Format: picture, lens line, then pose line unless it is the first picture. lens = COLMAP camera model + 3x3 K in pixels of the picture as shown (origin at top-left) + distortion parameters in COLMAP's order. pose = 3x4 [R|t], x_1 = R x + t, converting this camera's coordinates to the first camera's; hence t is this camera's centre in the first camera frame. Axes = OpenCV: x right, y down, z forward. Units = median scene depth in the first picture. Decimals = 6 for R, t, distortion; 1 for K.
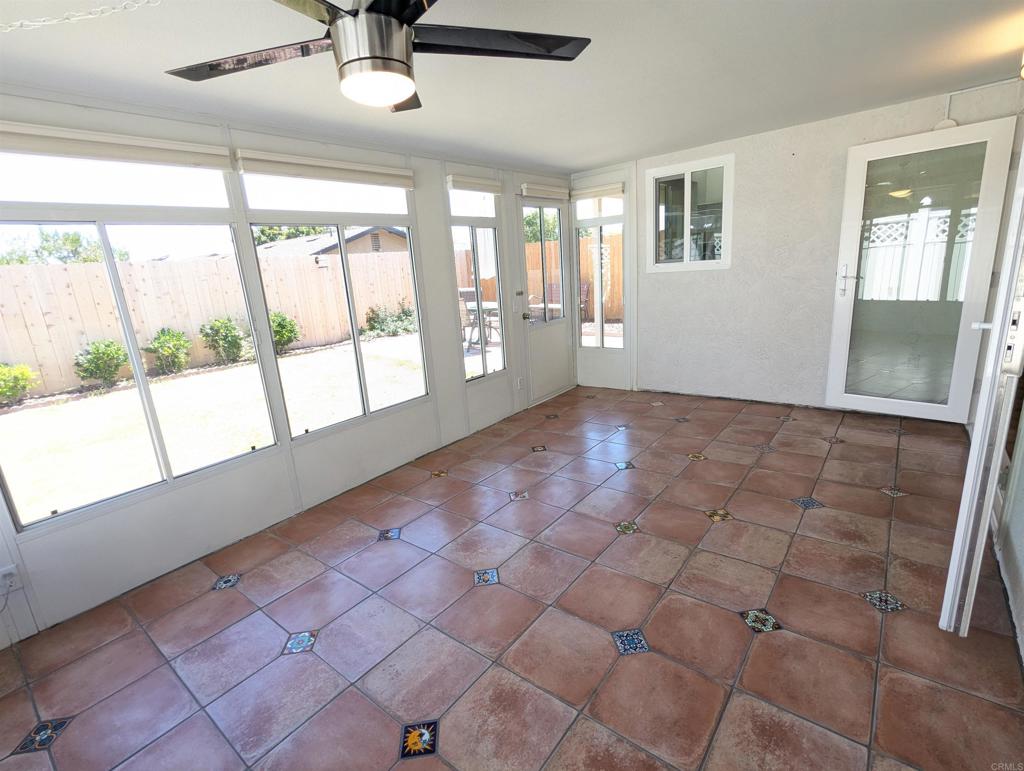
lens RADIAL K [[479.3, 0, 507.1], [0, 479.3, 397.5], [0, 0, 1]] dist [0.001975, 0.000002]
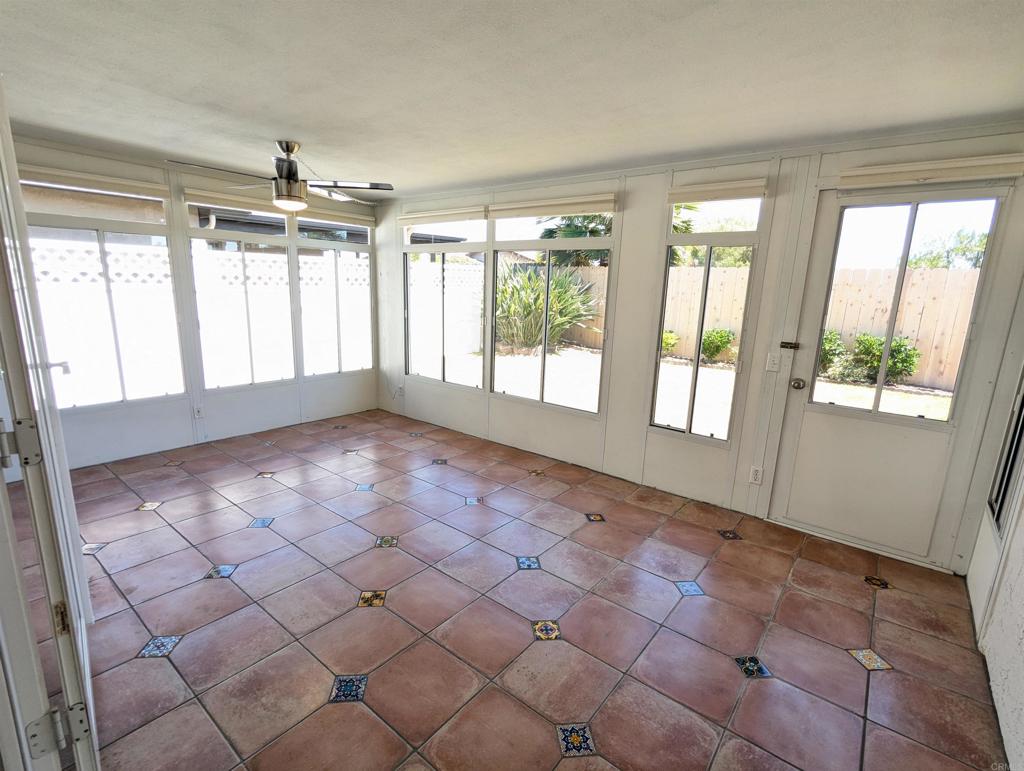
lens RADIAL K [[488.2, 0, 511.6], [0, 488.2, 394.1], [0, 0, 1]] dist [0.002630, 0.000155]
pose [[0.002352, 0.291472, -0.956576, 0.801151], [-0.299295, 0.912935, 0.277439, -0.273648], [0.954158, 0.285646, 0.089383, 0.727576]]
